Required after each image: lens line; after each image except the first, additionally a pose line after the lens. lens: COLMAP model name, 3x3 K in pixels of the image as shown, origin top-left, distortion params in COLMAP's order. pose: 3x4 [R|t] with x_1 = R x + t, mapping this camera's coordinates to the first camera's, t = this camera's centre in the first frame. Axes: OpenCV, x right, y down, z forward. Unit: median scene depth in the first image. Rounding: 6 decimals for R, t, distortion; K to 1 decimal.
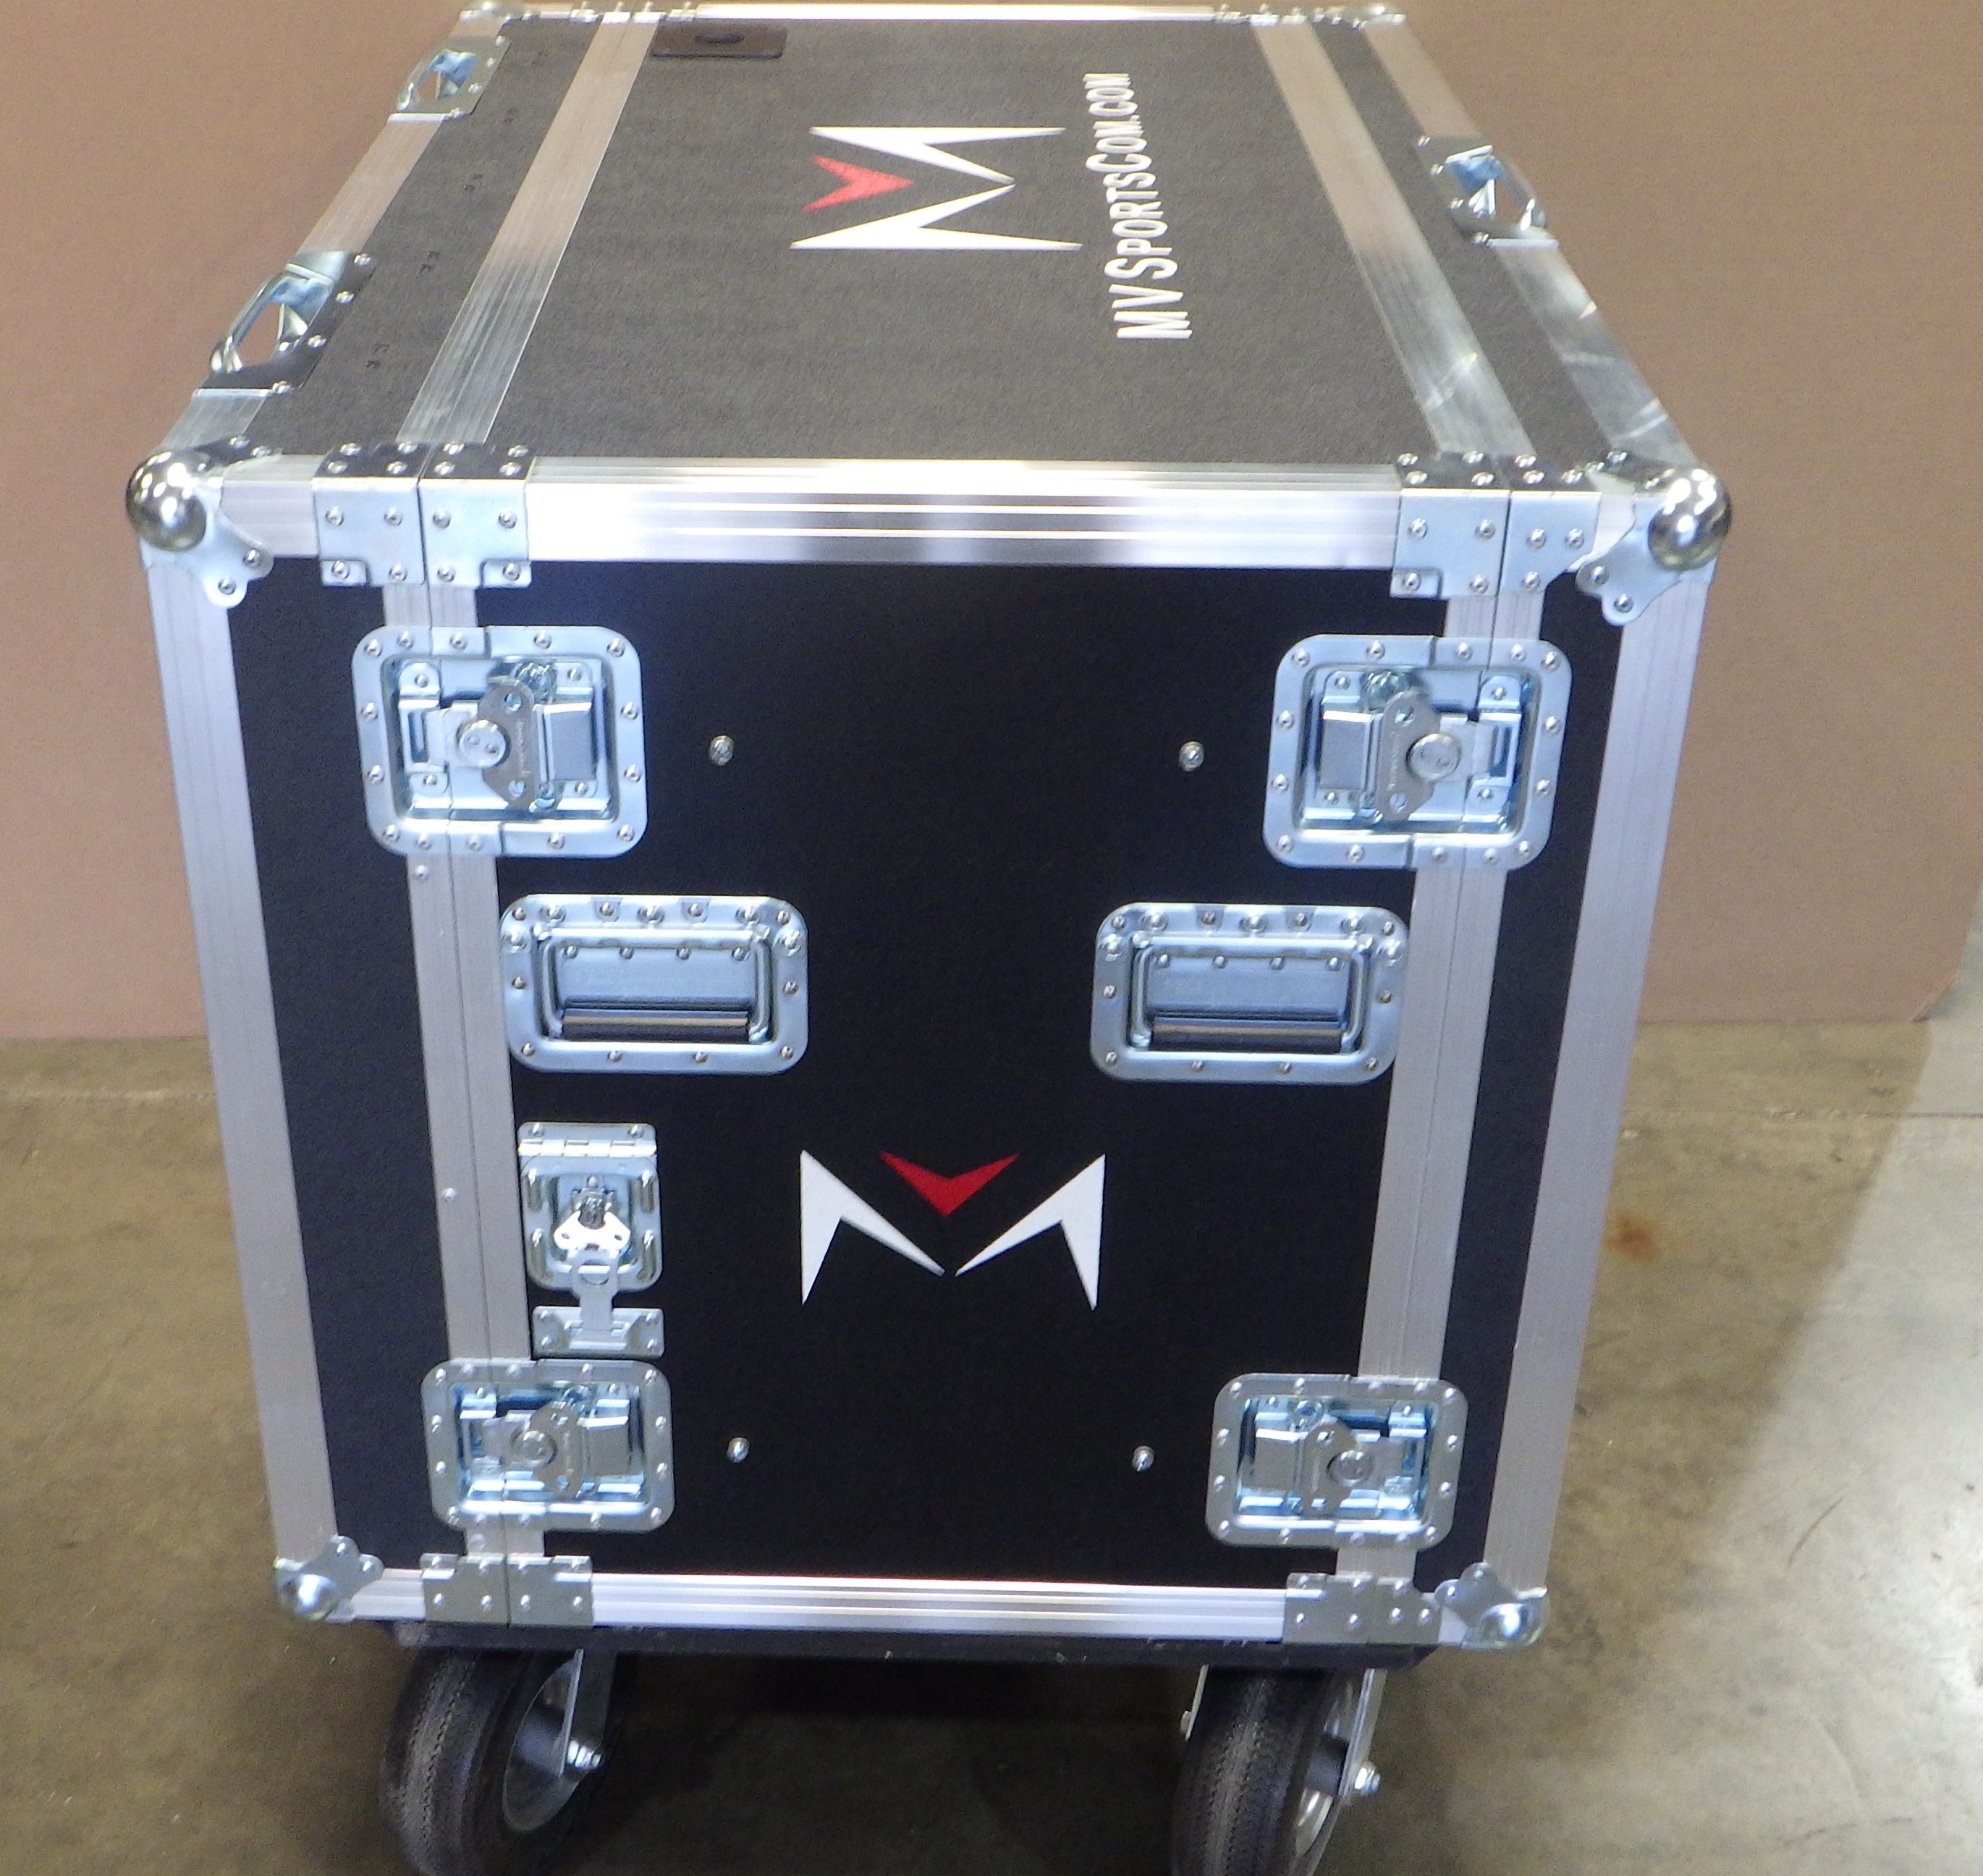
lens RADIAL K [[2757.7, 0, 991.5], [0, 2757.7, 938.0], [0, 0, 1]] dist [-0.012026, -0.032242]
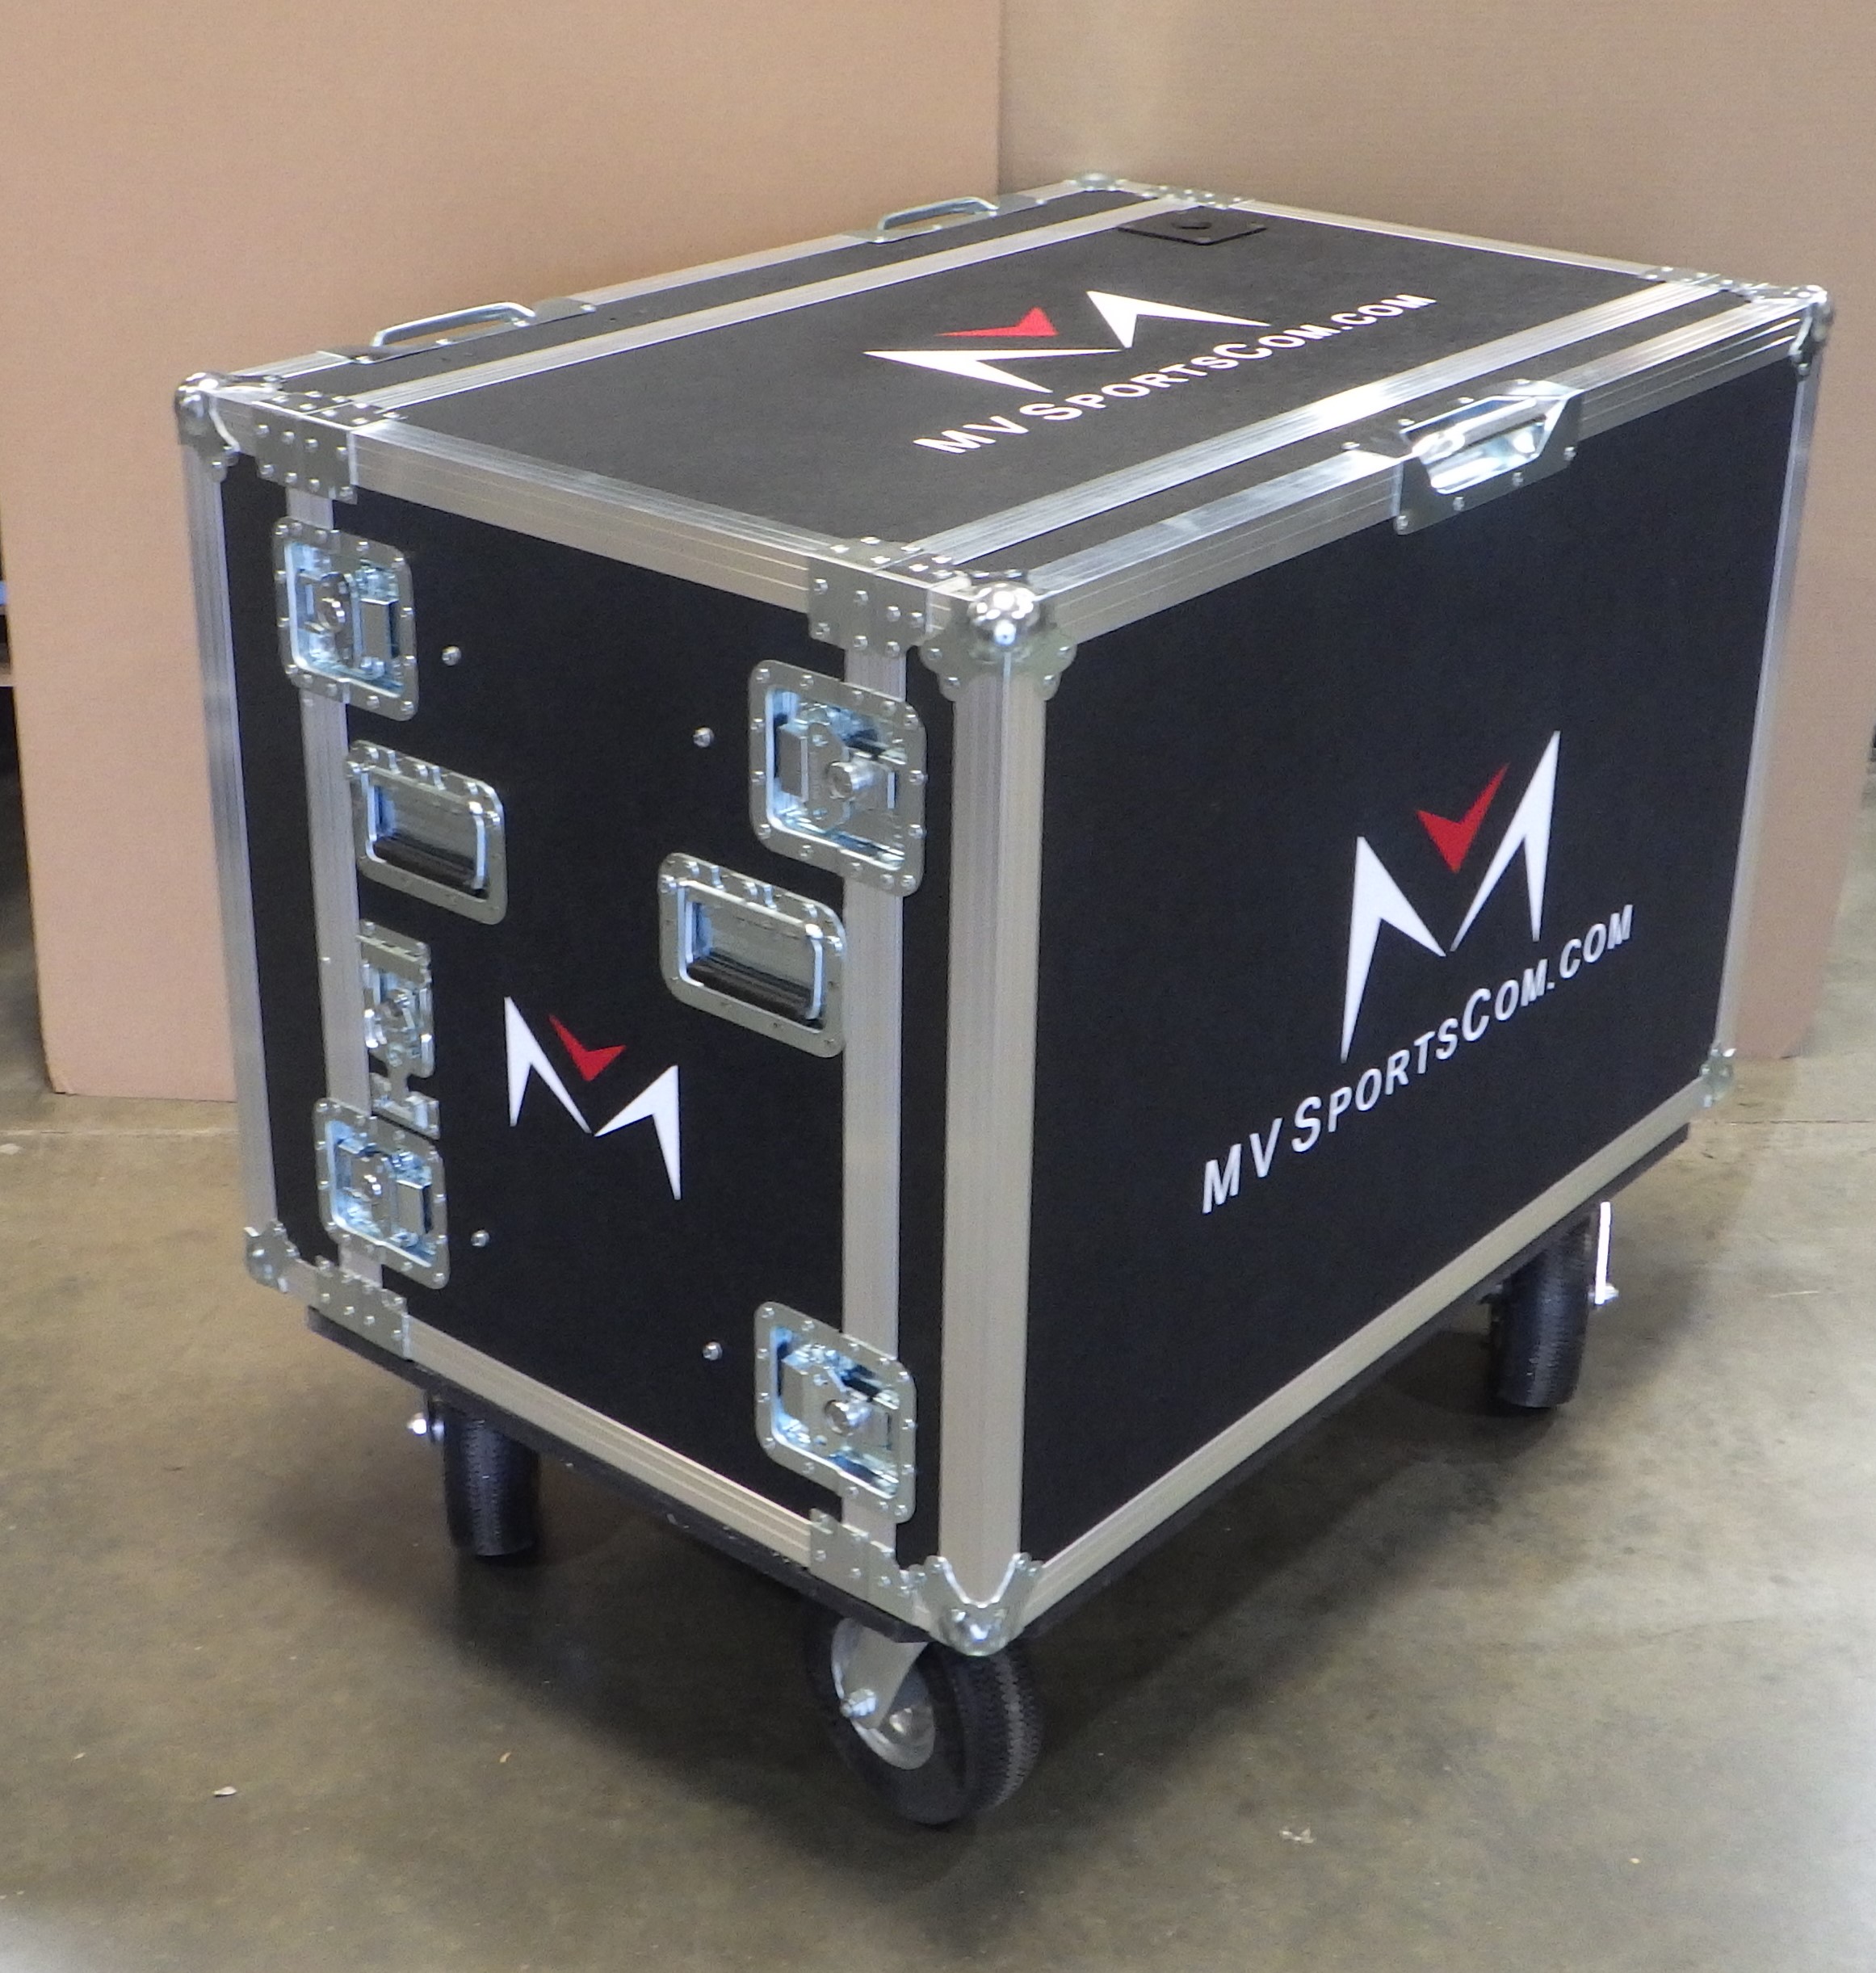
lens RADIAL K [[3111.9, 0, 938.0], [0, 3111.9, 986.5], [0, 0, 1]] dist [-0.017280, -0.044576]
pose [[0.787545, 0.271829, -0.553065, 0.887949], [-0.321793, 0.946783, 0.007118, -0.002298], [0.525568, 0.172367, 0.833108, -0.105730]]
